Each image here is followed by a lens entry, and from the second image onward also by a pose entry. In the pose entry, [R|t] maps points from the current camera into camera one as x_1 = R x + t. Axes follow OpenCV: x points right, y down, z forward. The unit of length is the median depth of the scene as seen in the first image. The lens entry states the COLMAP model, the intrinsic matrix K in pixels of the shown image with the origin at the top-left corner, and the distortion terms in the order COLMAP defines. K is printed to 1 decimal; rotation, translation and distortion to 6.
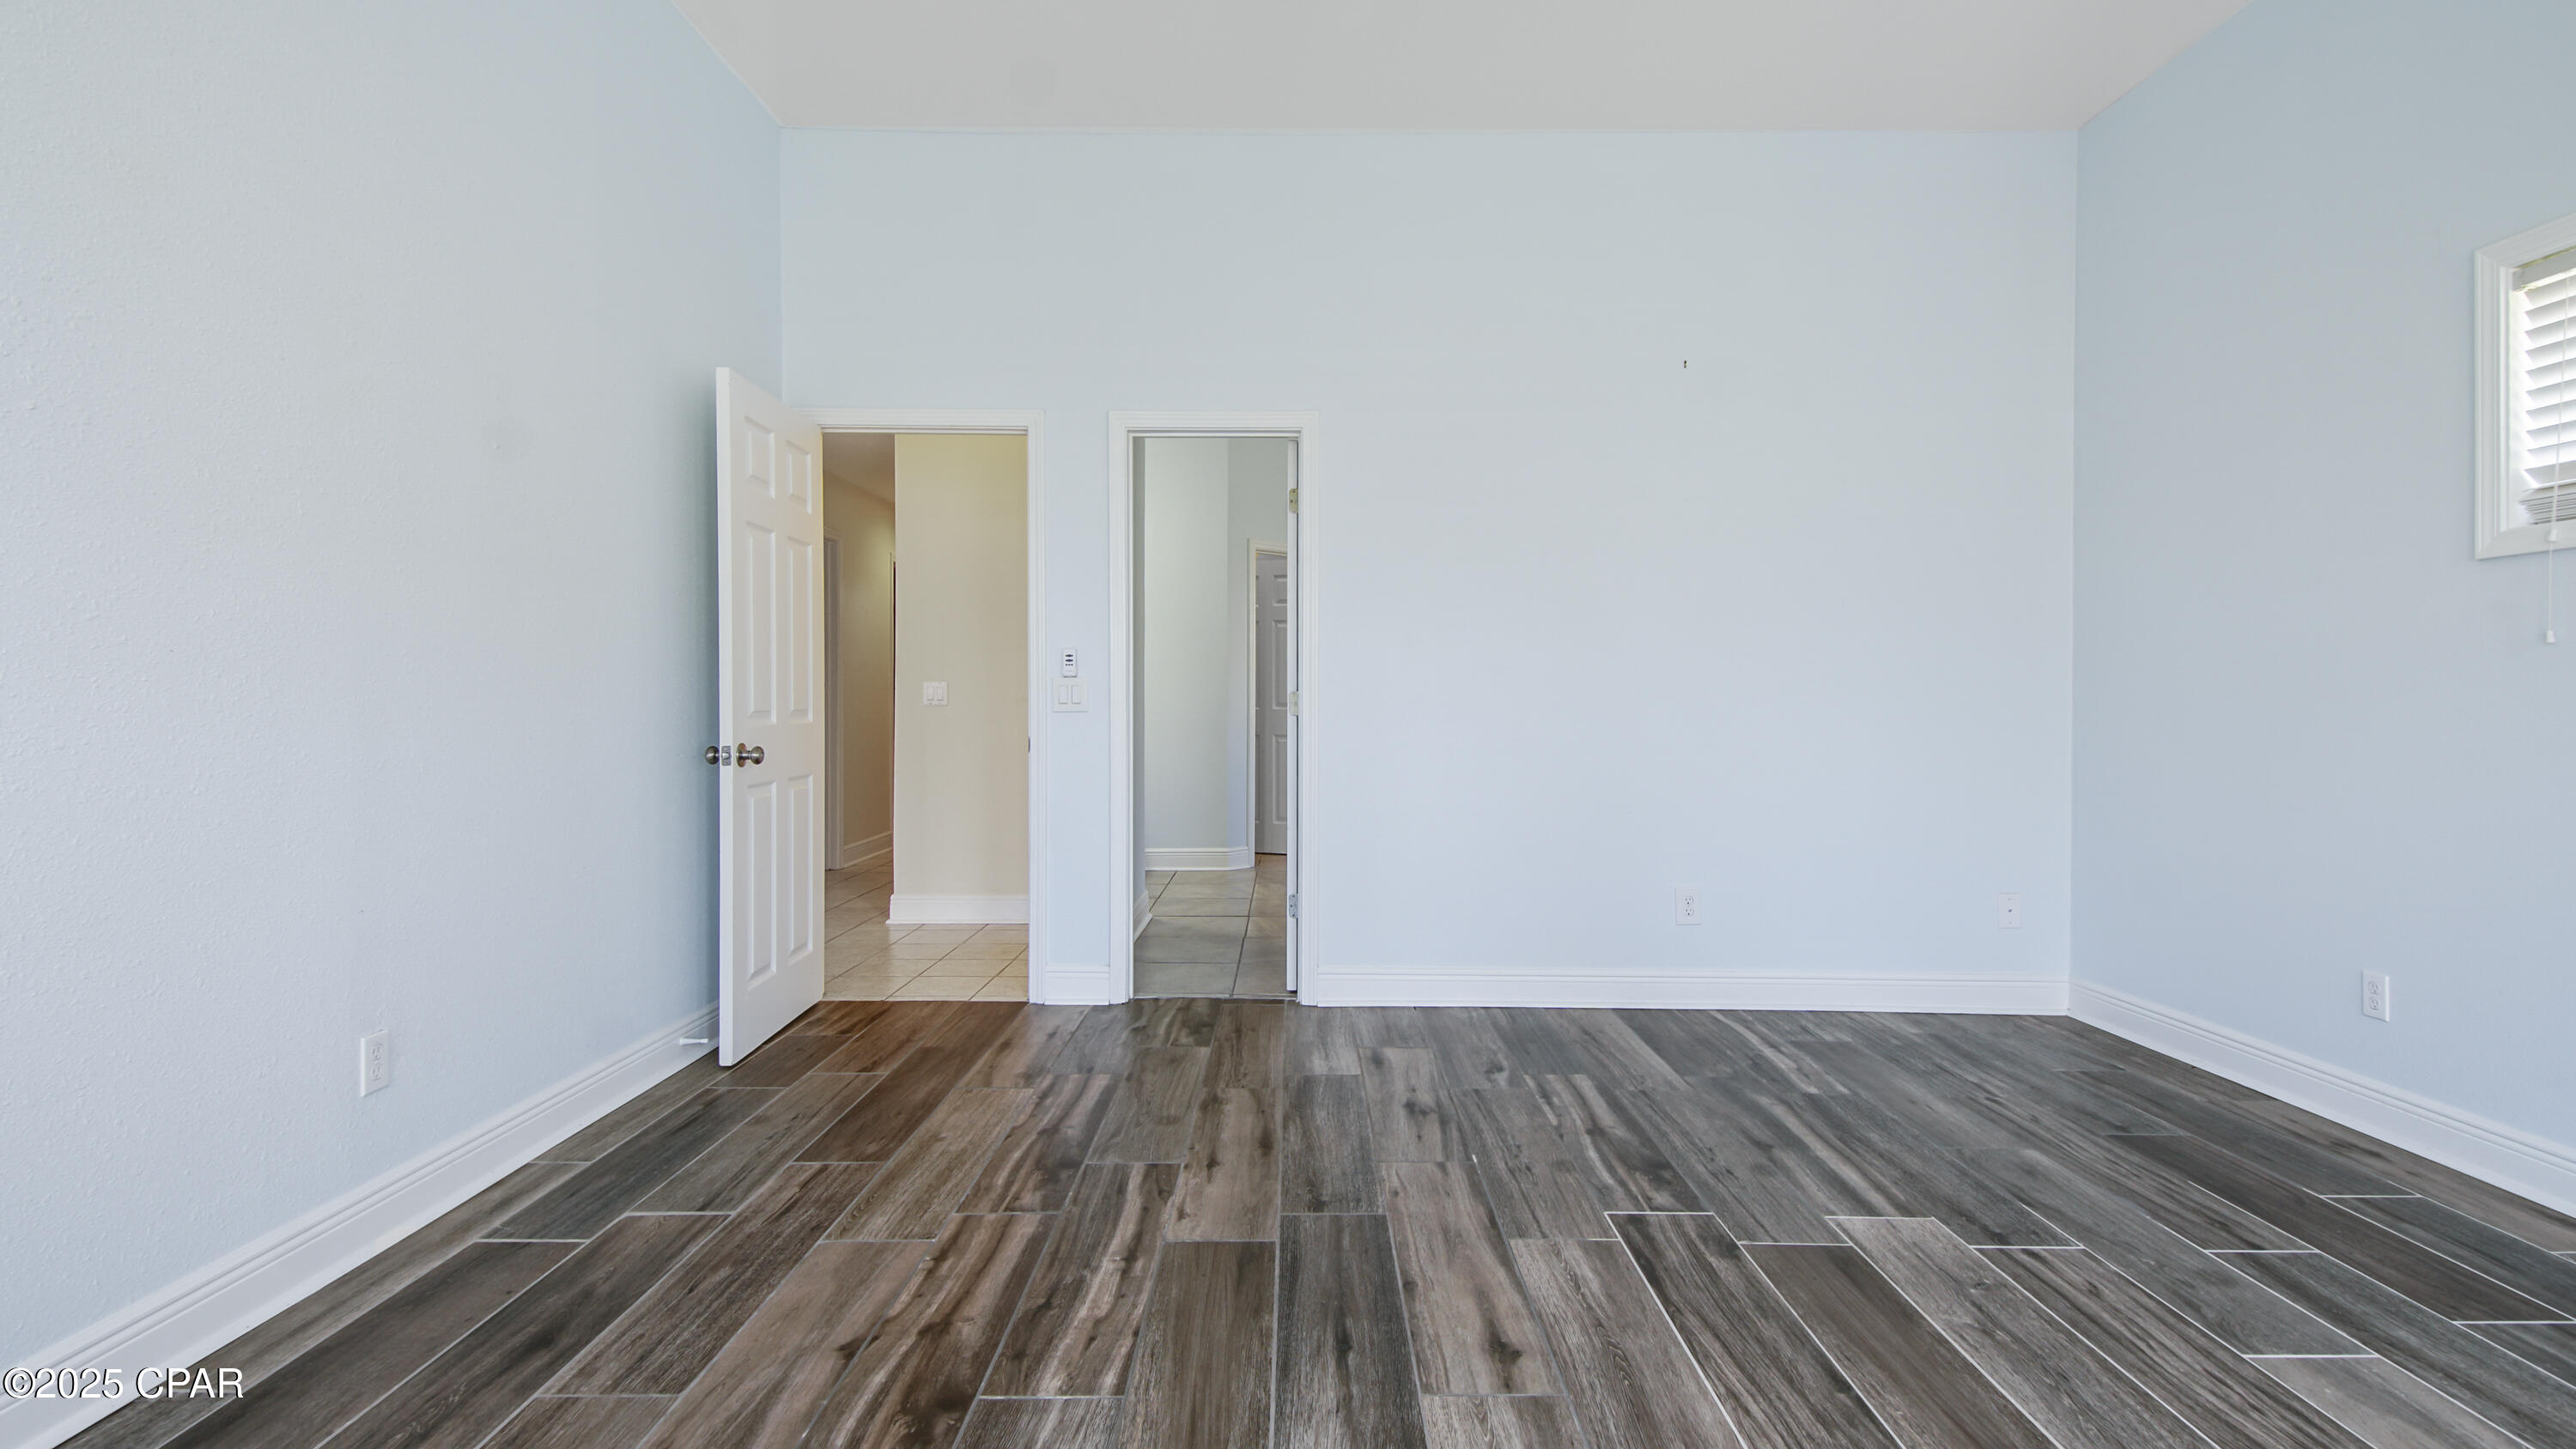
lens RADIAL K [[1231.8, 0, 1286.1], [0, 1231.8, 699.2], [0, 0, 1]] dist [-0.000012, -0.000531]
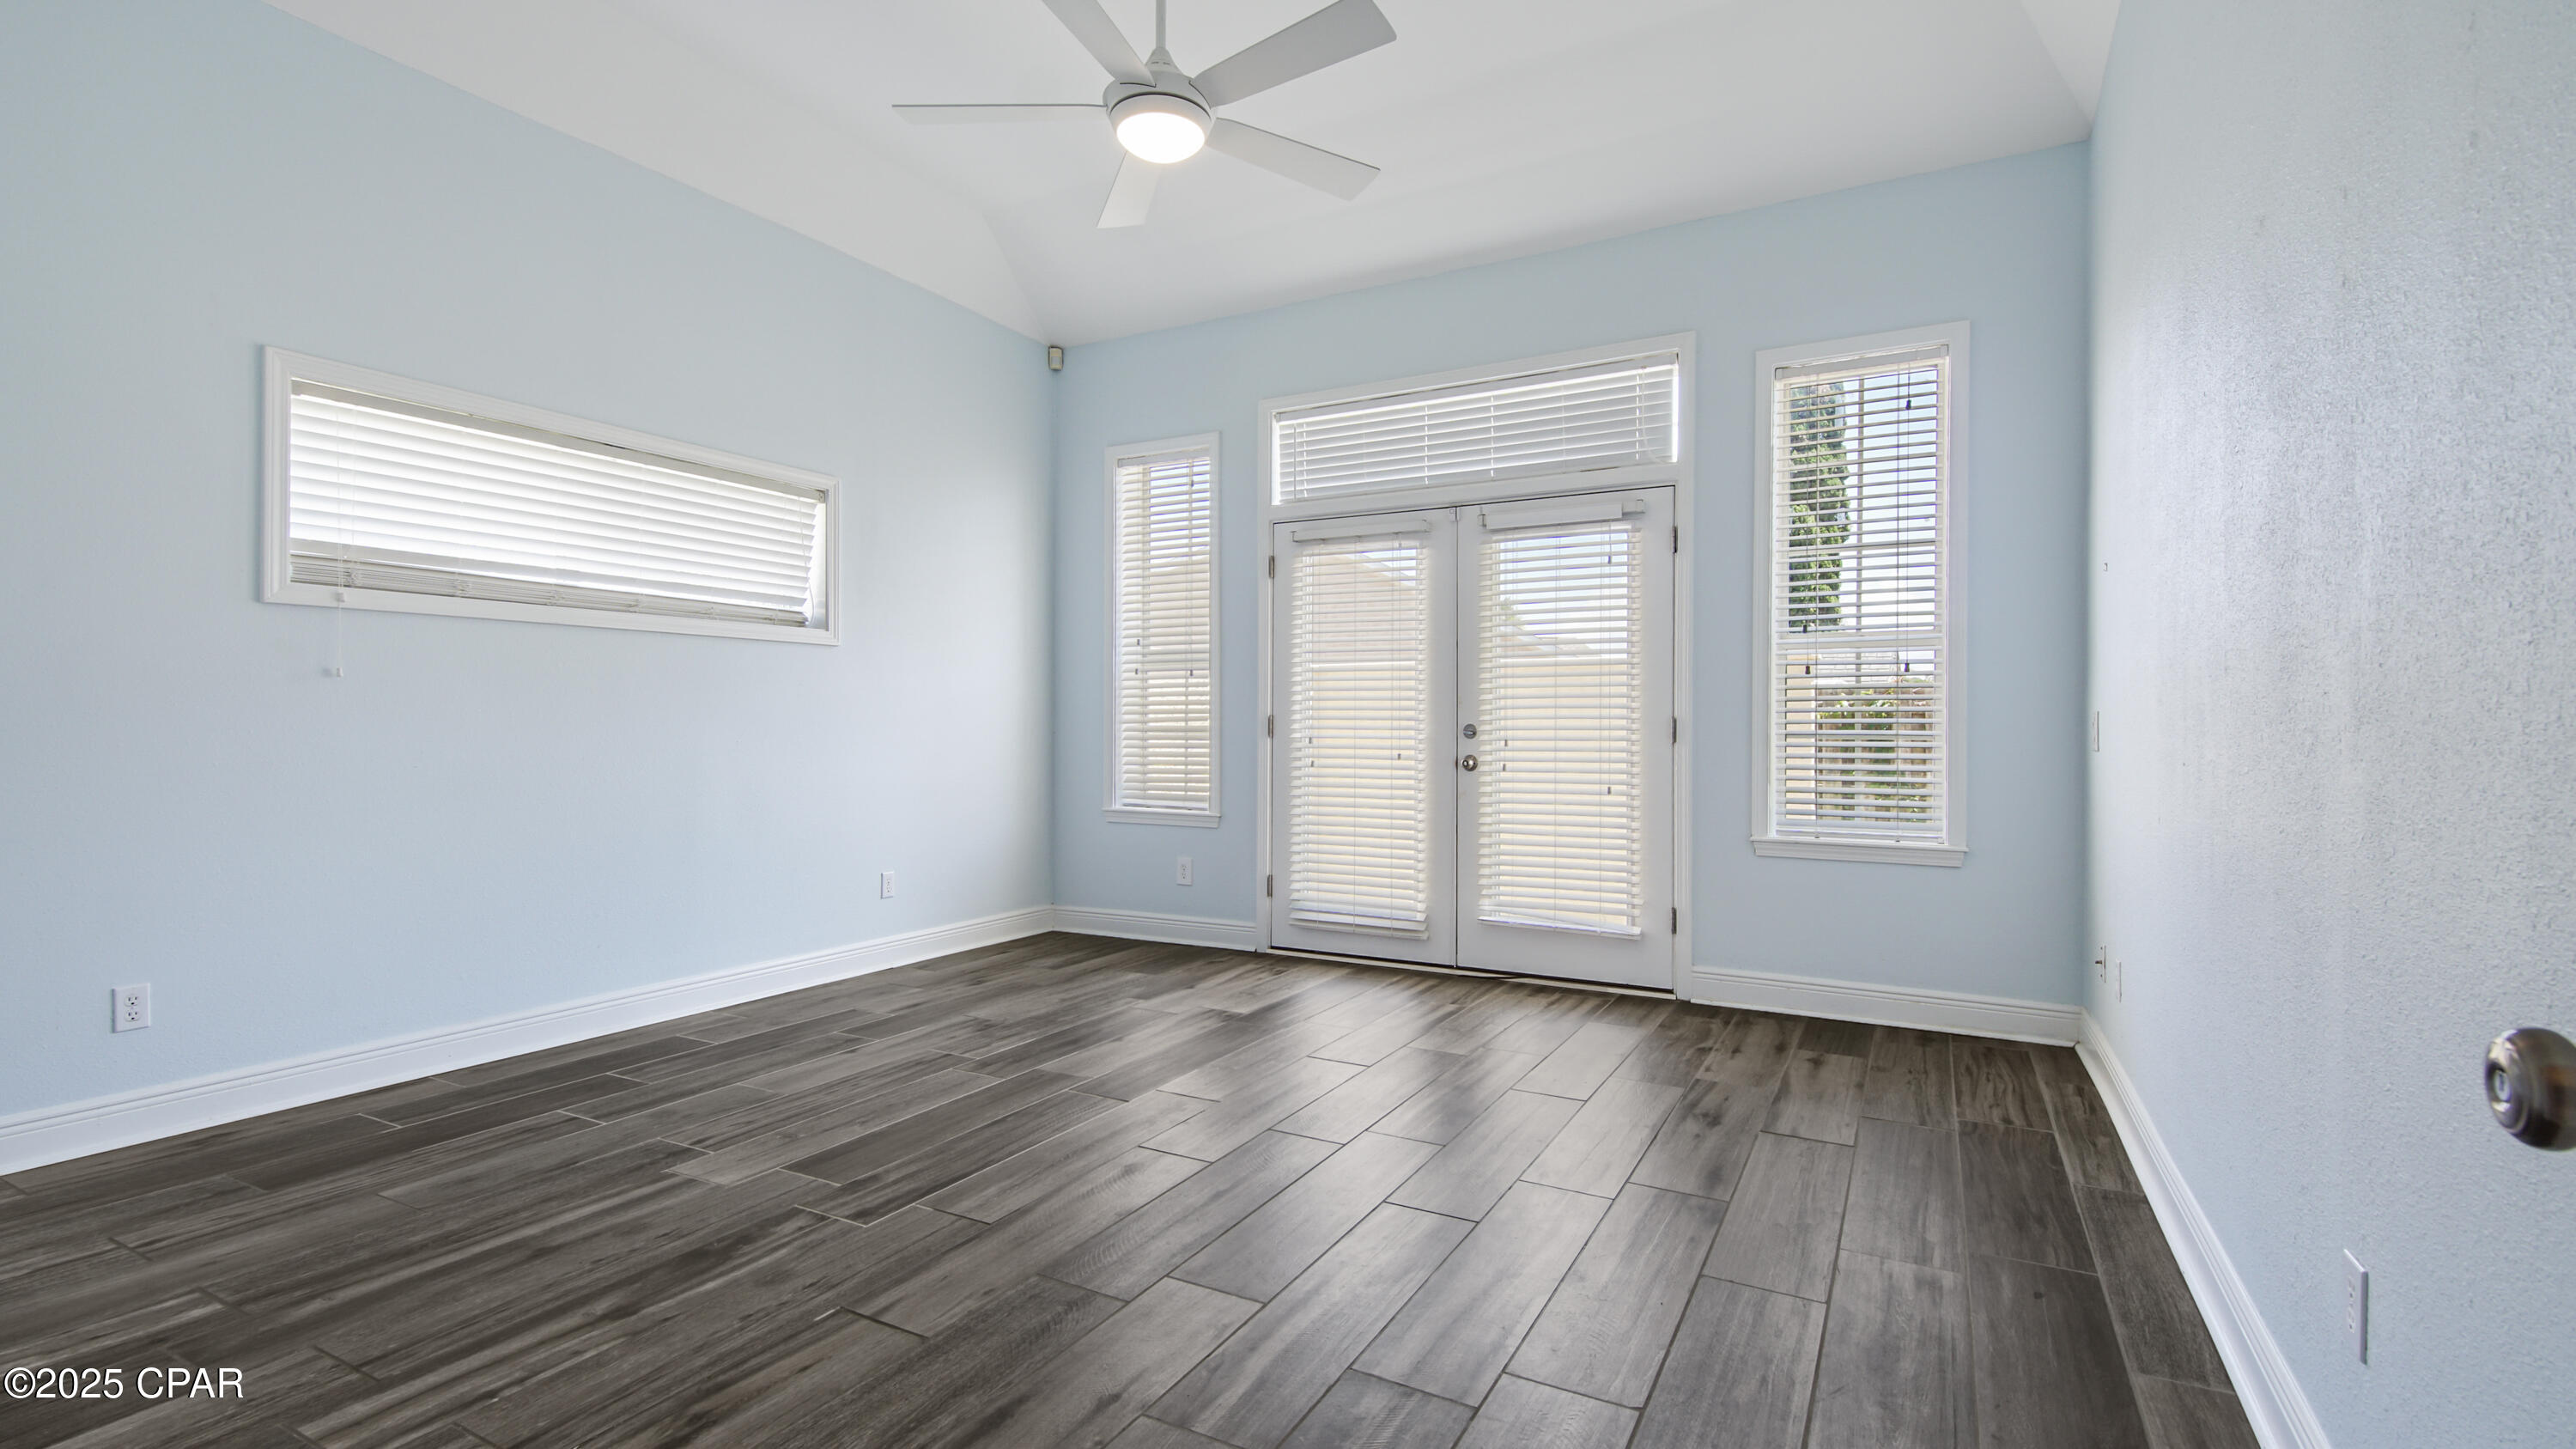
lens RADIAL K [[1128.8, 0, 1297.1], [0, 1128.8, 727.5], [0, 0, 1]] dist [0.023044, -0.010685]
pose [[-0.887441, -0.010195, 0.460808, -0.463308], [-0.010953, 0.999939, 0.001028, -0.003785], [-0.460790, -0.004135, -0.887499, 1.577618]]
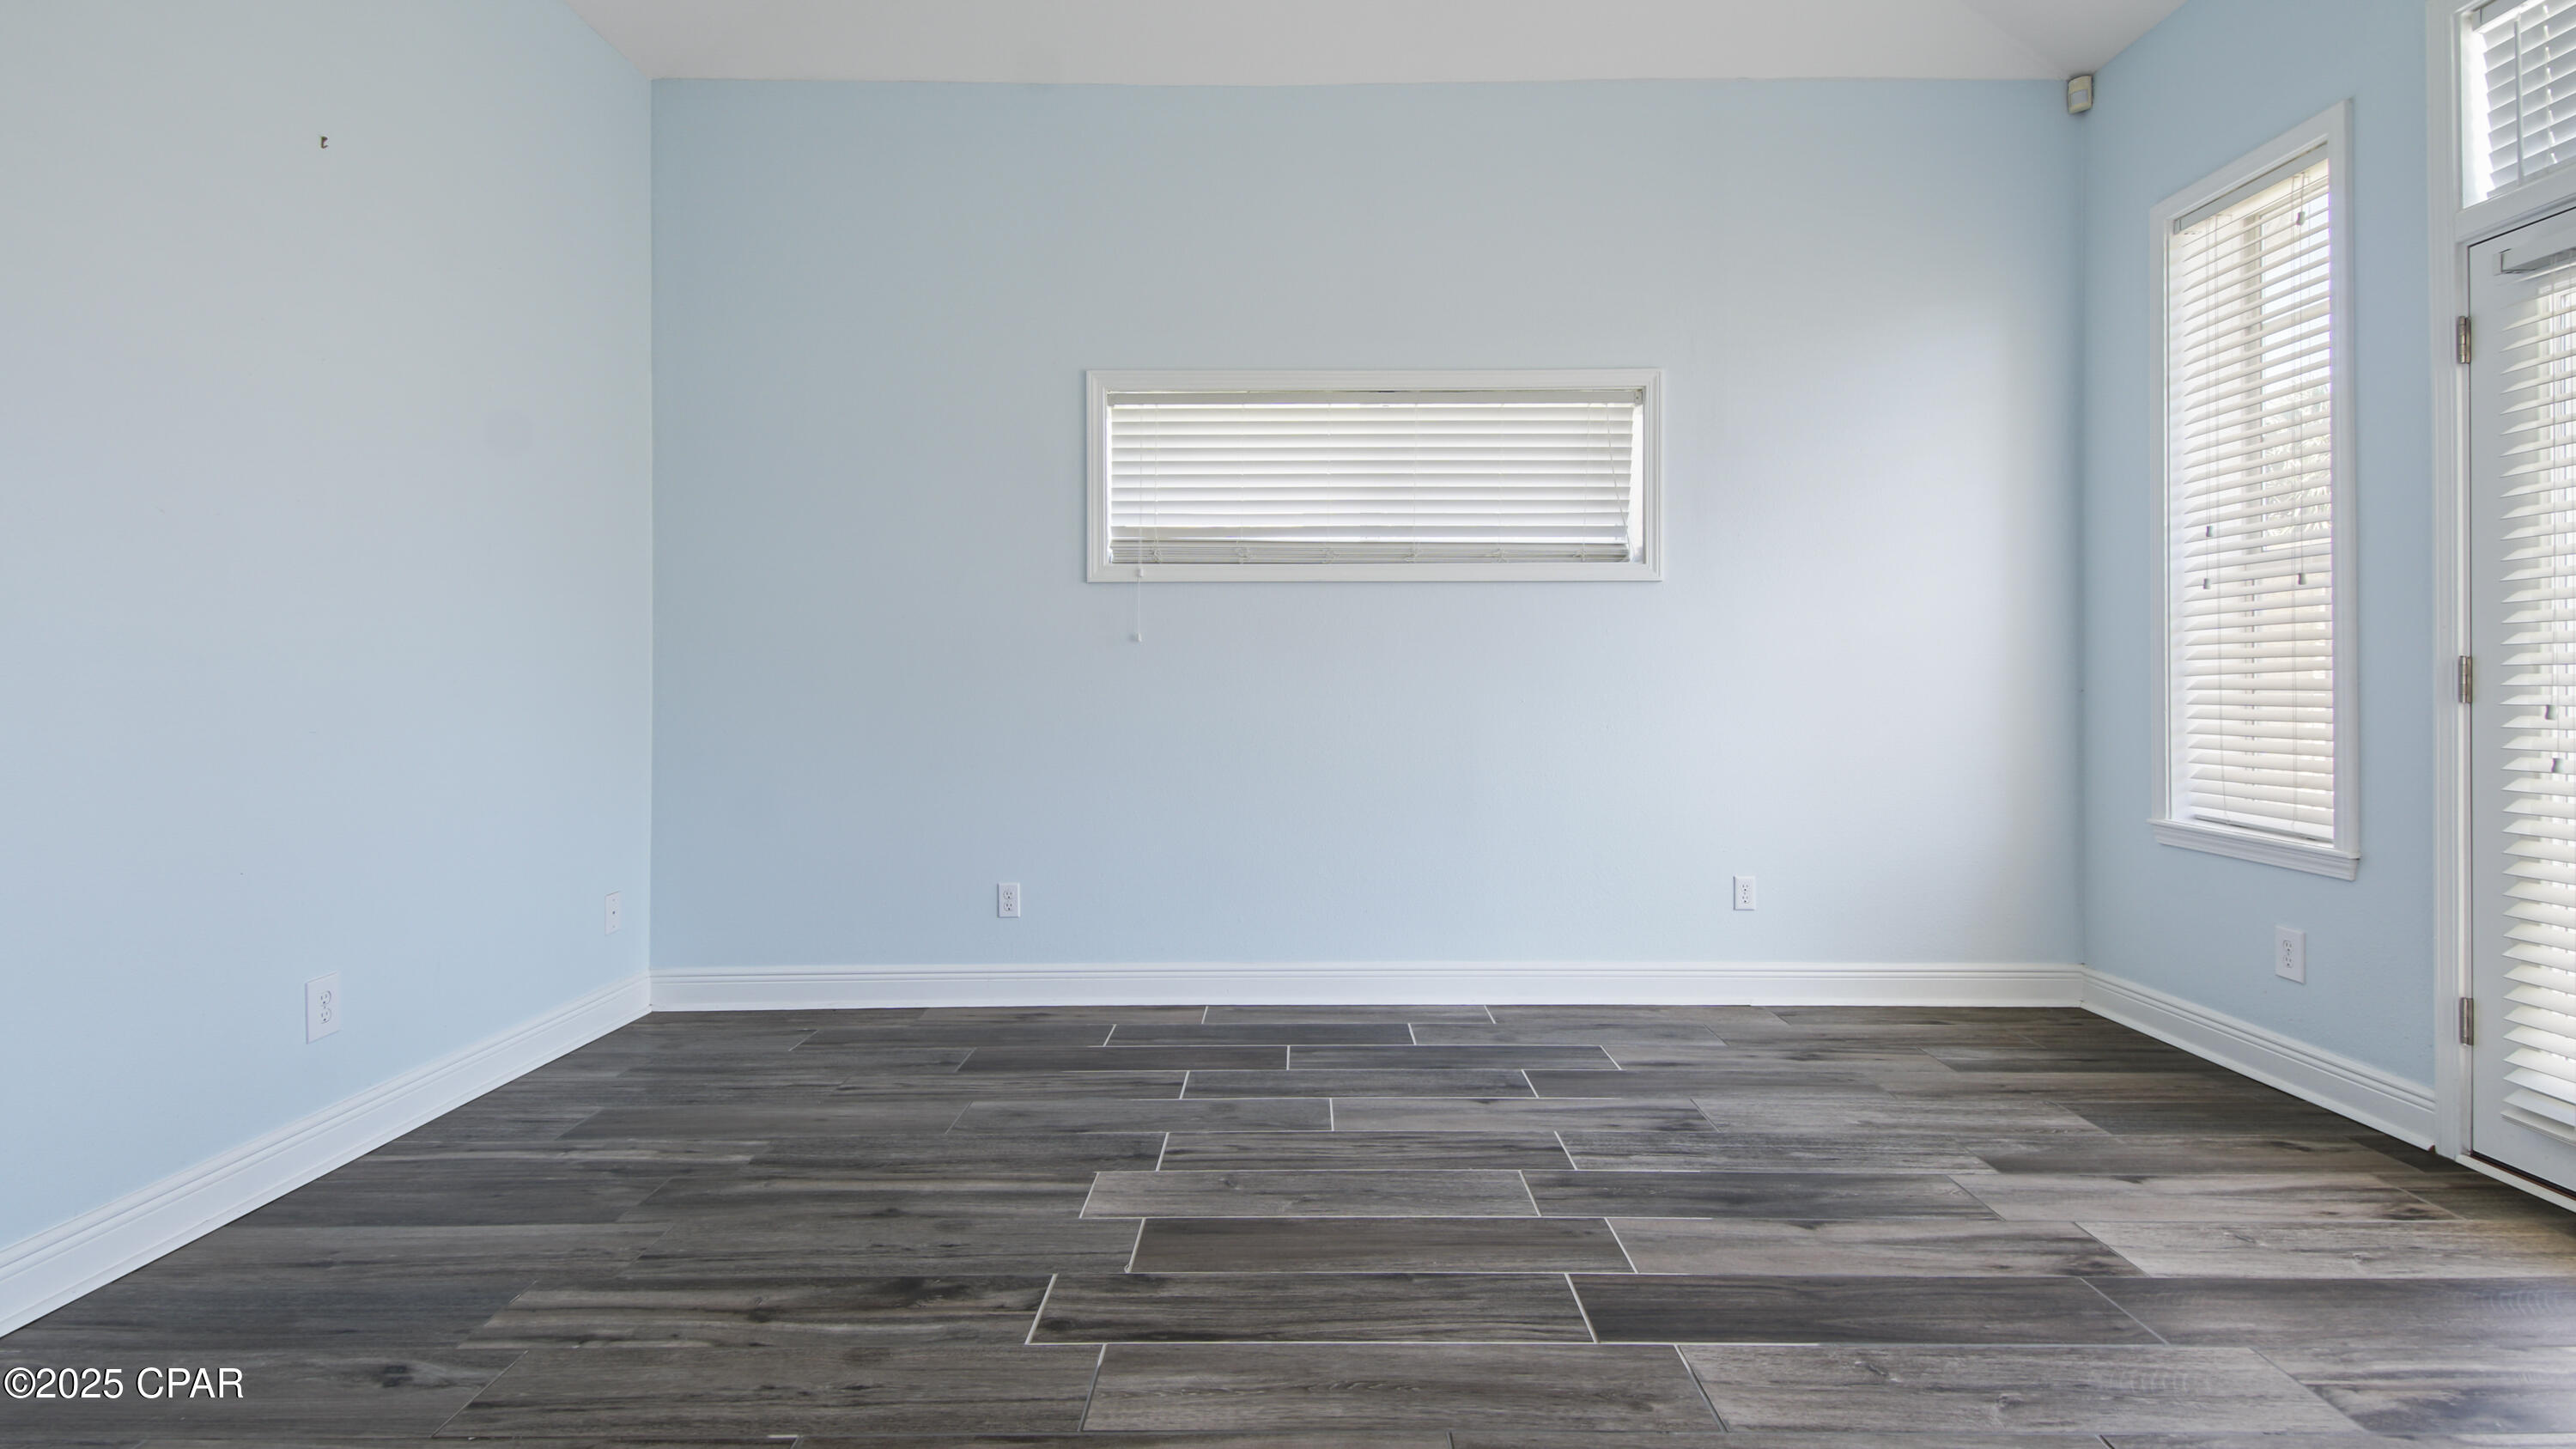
lens RADIAL K [[1198.3, 0, 1330.0], [0, 1198.3, 680.1], [0, 0, 1]] dist [0.021985, -0.005663]
pose [[-0.030911, -0.007590, 0.999493, -0.479789], [-0.001672, 0.999970, 0.007542, -0.009930], [-0.999521, -0.001438, -0.030923, 0.782496]]
